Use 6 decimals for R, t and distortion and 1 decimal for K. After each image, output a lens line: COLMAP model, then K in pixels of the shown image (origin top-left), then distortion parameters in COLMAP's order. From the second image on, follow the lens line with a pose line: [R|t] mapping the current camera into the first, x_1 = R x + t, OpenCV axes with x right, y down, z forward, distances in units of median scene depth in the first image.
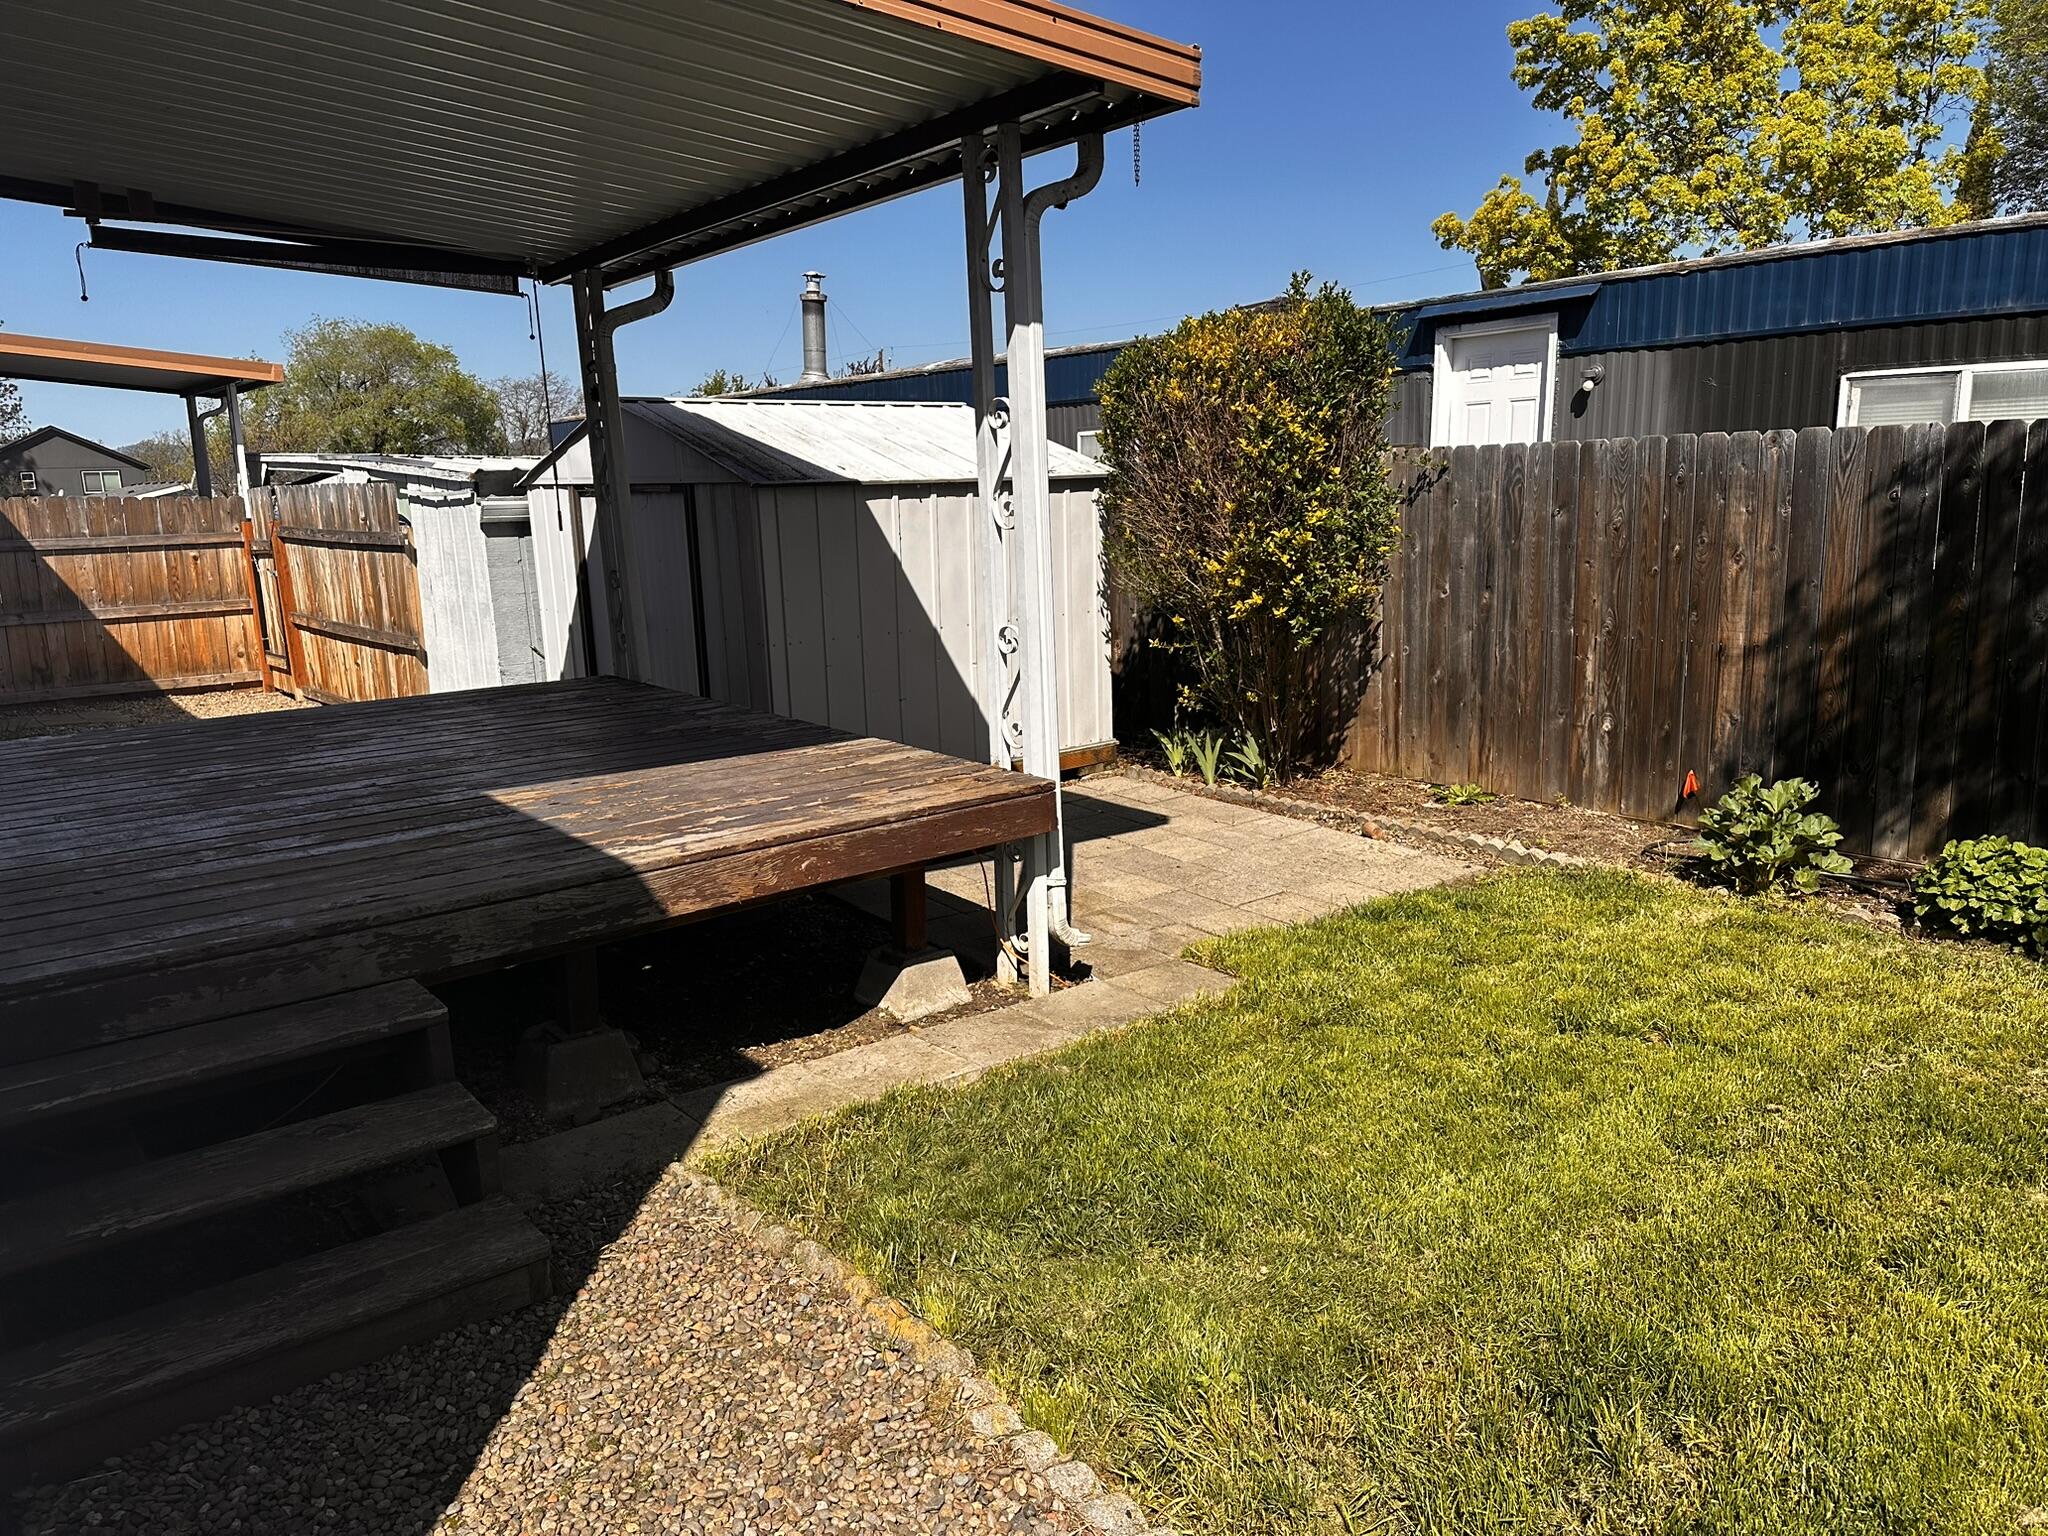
lens RADIAL K [[1410.1, 0, 1013.5], [0, 1410.1, 764.9], [0, 0, 1]] dist [0.046010, -0.050182]
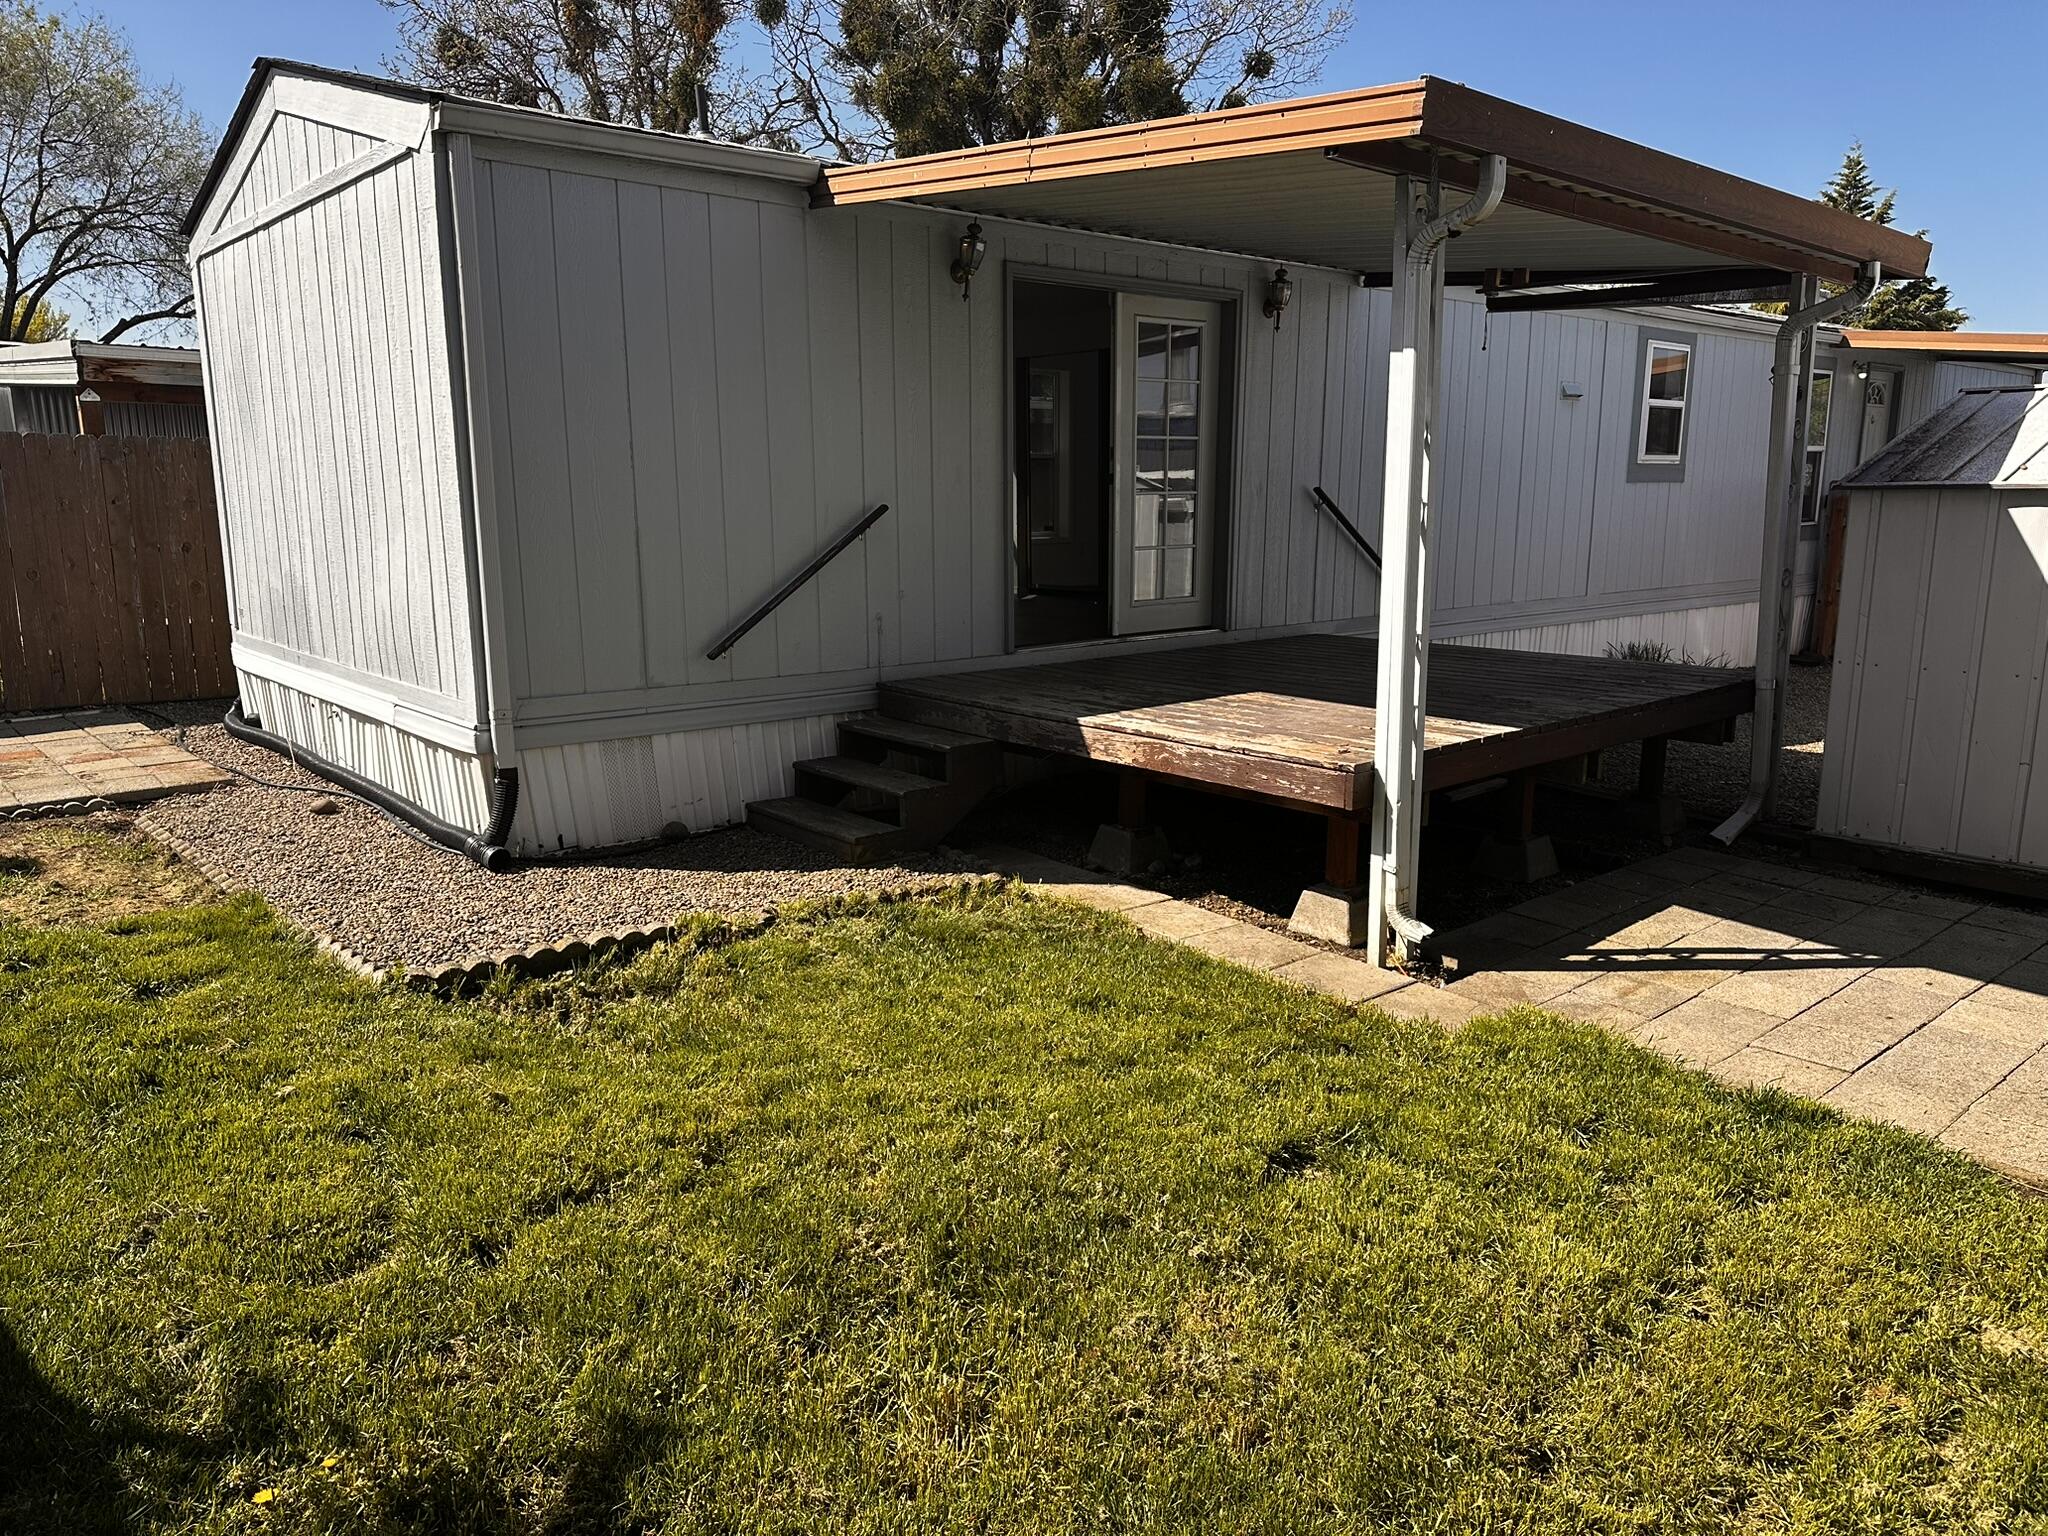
lens RADIAL K [[1410.1, 0, 1023.4], [0, 1410.1, 773.0], [0, 0, 1]] dist [0.046010, -0.050182]
pose [[0.044220, 0.221622, -0.974129, 1.105094], [-0.192748, 0.958655, 0.209352, -0.165550], [0.980251, 0.178504, 0.085109, 0.653137]]
